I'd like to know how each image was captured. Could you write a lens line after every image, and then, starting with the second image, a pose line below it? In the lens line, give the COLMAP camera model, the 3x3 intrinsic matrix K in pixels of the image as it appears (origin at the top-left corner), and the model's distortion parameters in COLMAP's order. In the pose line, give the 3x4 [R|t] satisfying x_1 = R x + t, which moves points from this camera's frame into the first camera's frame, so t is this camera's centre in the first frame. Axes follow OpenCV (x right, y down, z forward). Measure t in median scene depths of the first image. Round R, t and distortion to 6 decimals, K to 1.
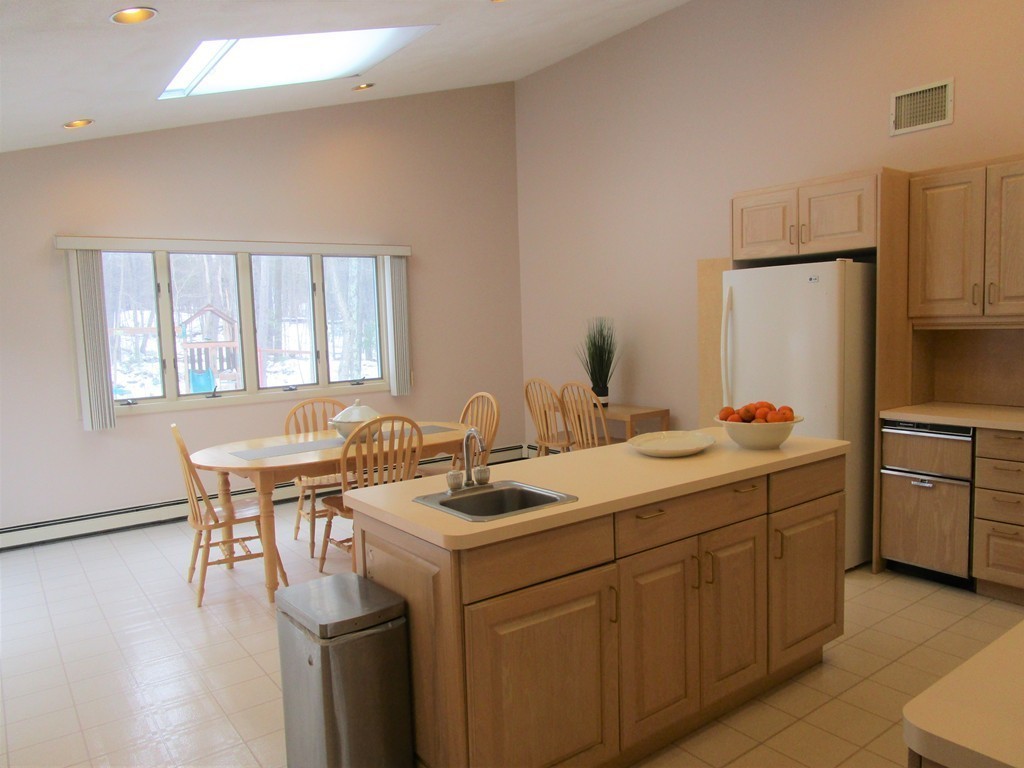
lens RADIAL K [[735.9, 0, 512.0], [0, 735.9, 384.0], [0, 0, 1]] dist [-0.008163, 0.004341]
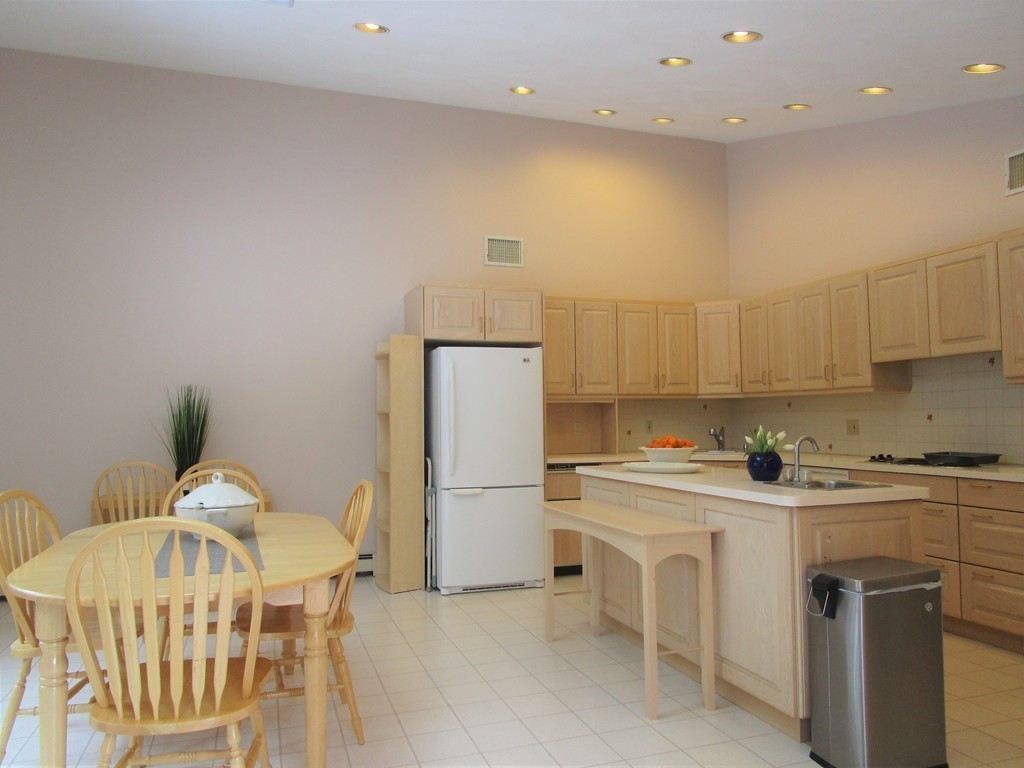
lens RADIAL K [[735.9, 0, 512.0], [0, 735.9, 384.0], [0, 0, 1]] dist [-0.008163, 0.004341]
pose [[0.314684, 0.072101, 0.946454, -0.803991], [0.079336, 0.991624, -0.101921, 0.031688], [-0.945875, 0.107161, 0.306328, 0.582043]]
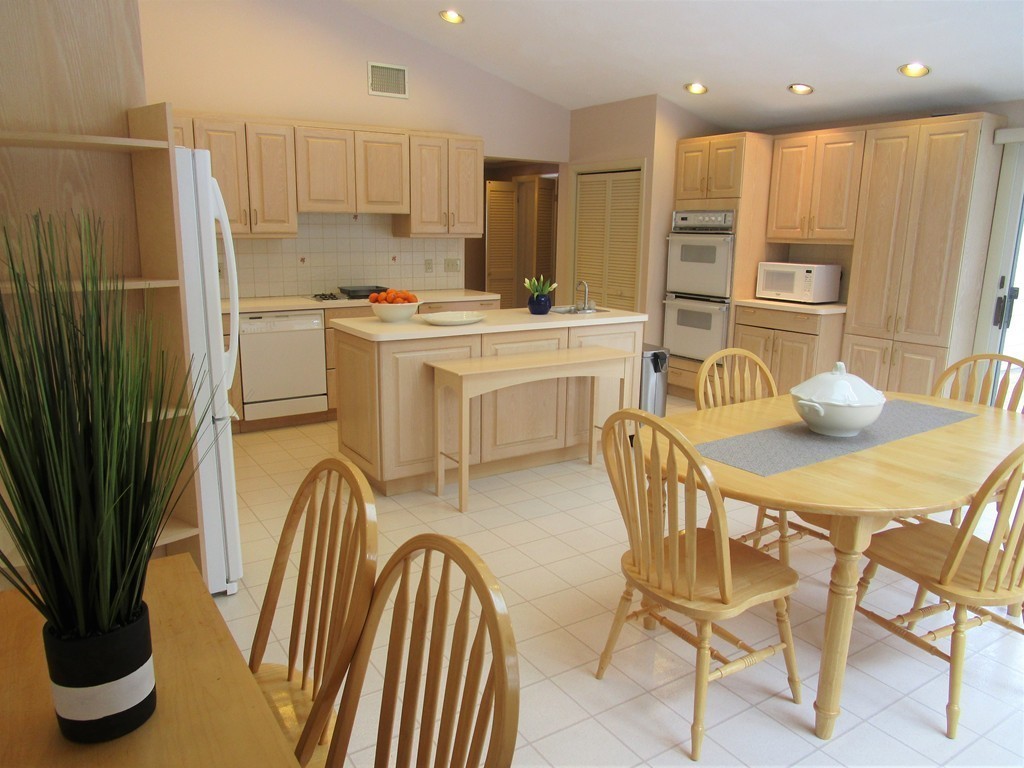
lens RADIAL K [[735.9, 0, 512.0], [0, 735.9, 384.0], [0, 0, 1]] dist [-0.008163, 0.004341]
pose [[-0.997589, 0.004924, 0.069224, 0.007021], [0.024541, 0.958063, 0.285504, -0.144185], [-0.064915, 0.286515, -0.955874, 1.689829]]
